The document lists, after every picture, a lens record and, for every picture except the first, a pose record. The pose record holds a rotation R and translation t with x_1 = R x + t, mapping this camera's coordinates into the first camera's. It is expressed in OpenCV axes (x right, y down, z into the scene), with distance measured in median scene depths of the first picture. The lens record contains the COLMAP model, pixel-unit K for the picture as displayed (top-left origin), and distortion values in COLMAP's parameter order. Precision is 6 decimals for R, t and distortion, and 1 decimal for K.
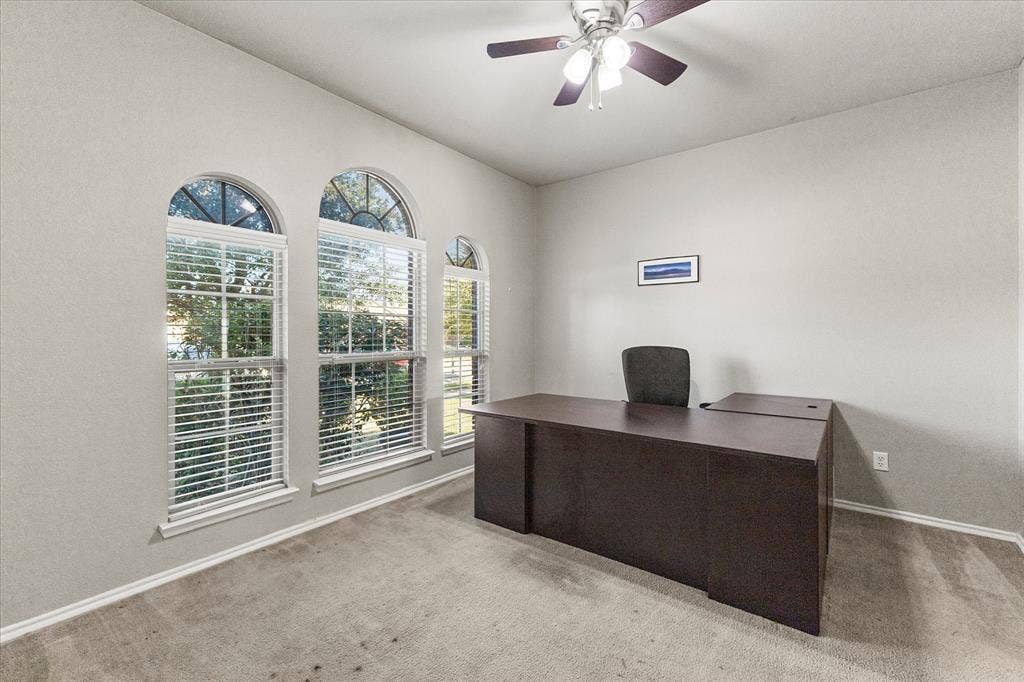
lens RADIAL K [[434.3, 0, 510.1], [0, 434.3, 336.8], [0, 0, 1]] dist [-0.002577, -0.000167]
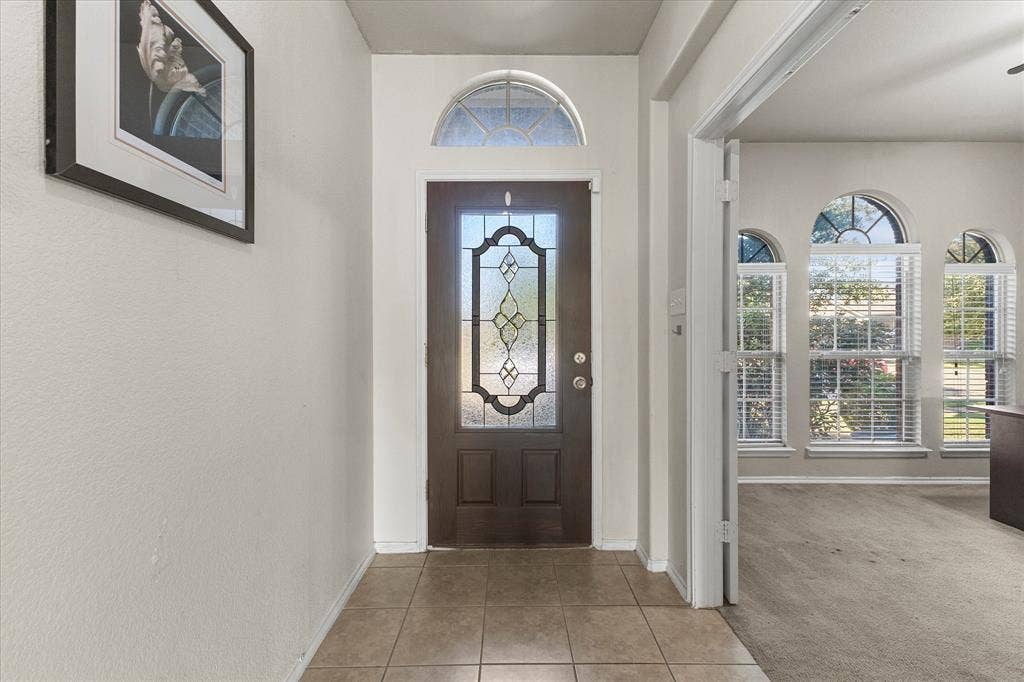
lens RADIAL K [[446.1, 0, 515.4], [0, 446.1, 335.5], [0, 0, 1]] dist [0.020997, -0.000700]
pose [[0.631602, 0.002215, -0.775289, 0.035405], [-0.005927, 0.999980, -0.001971, 0.004245], [0.775270, 0.005840, 0.631603, -0.428473]]
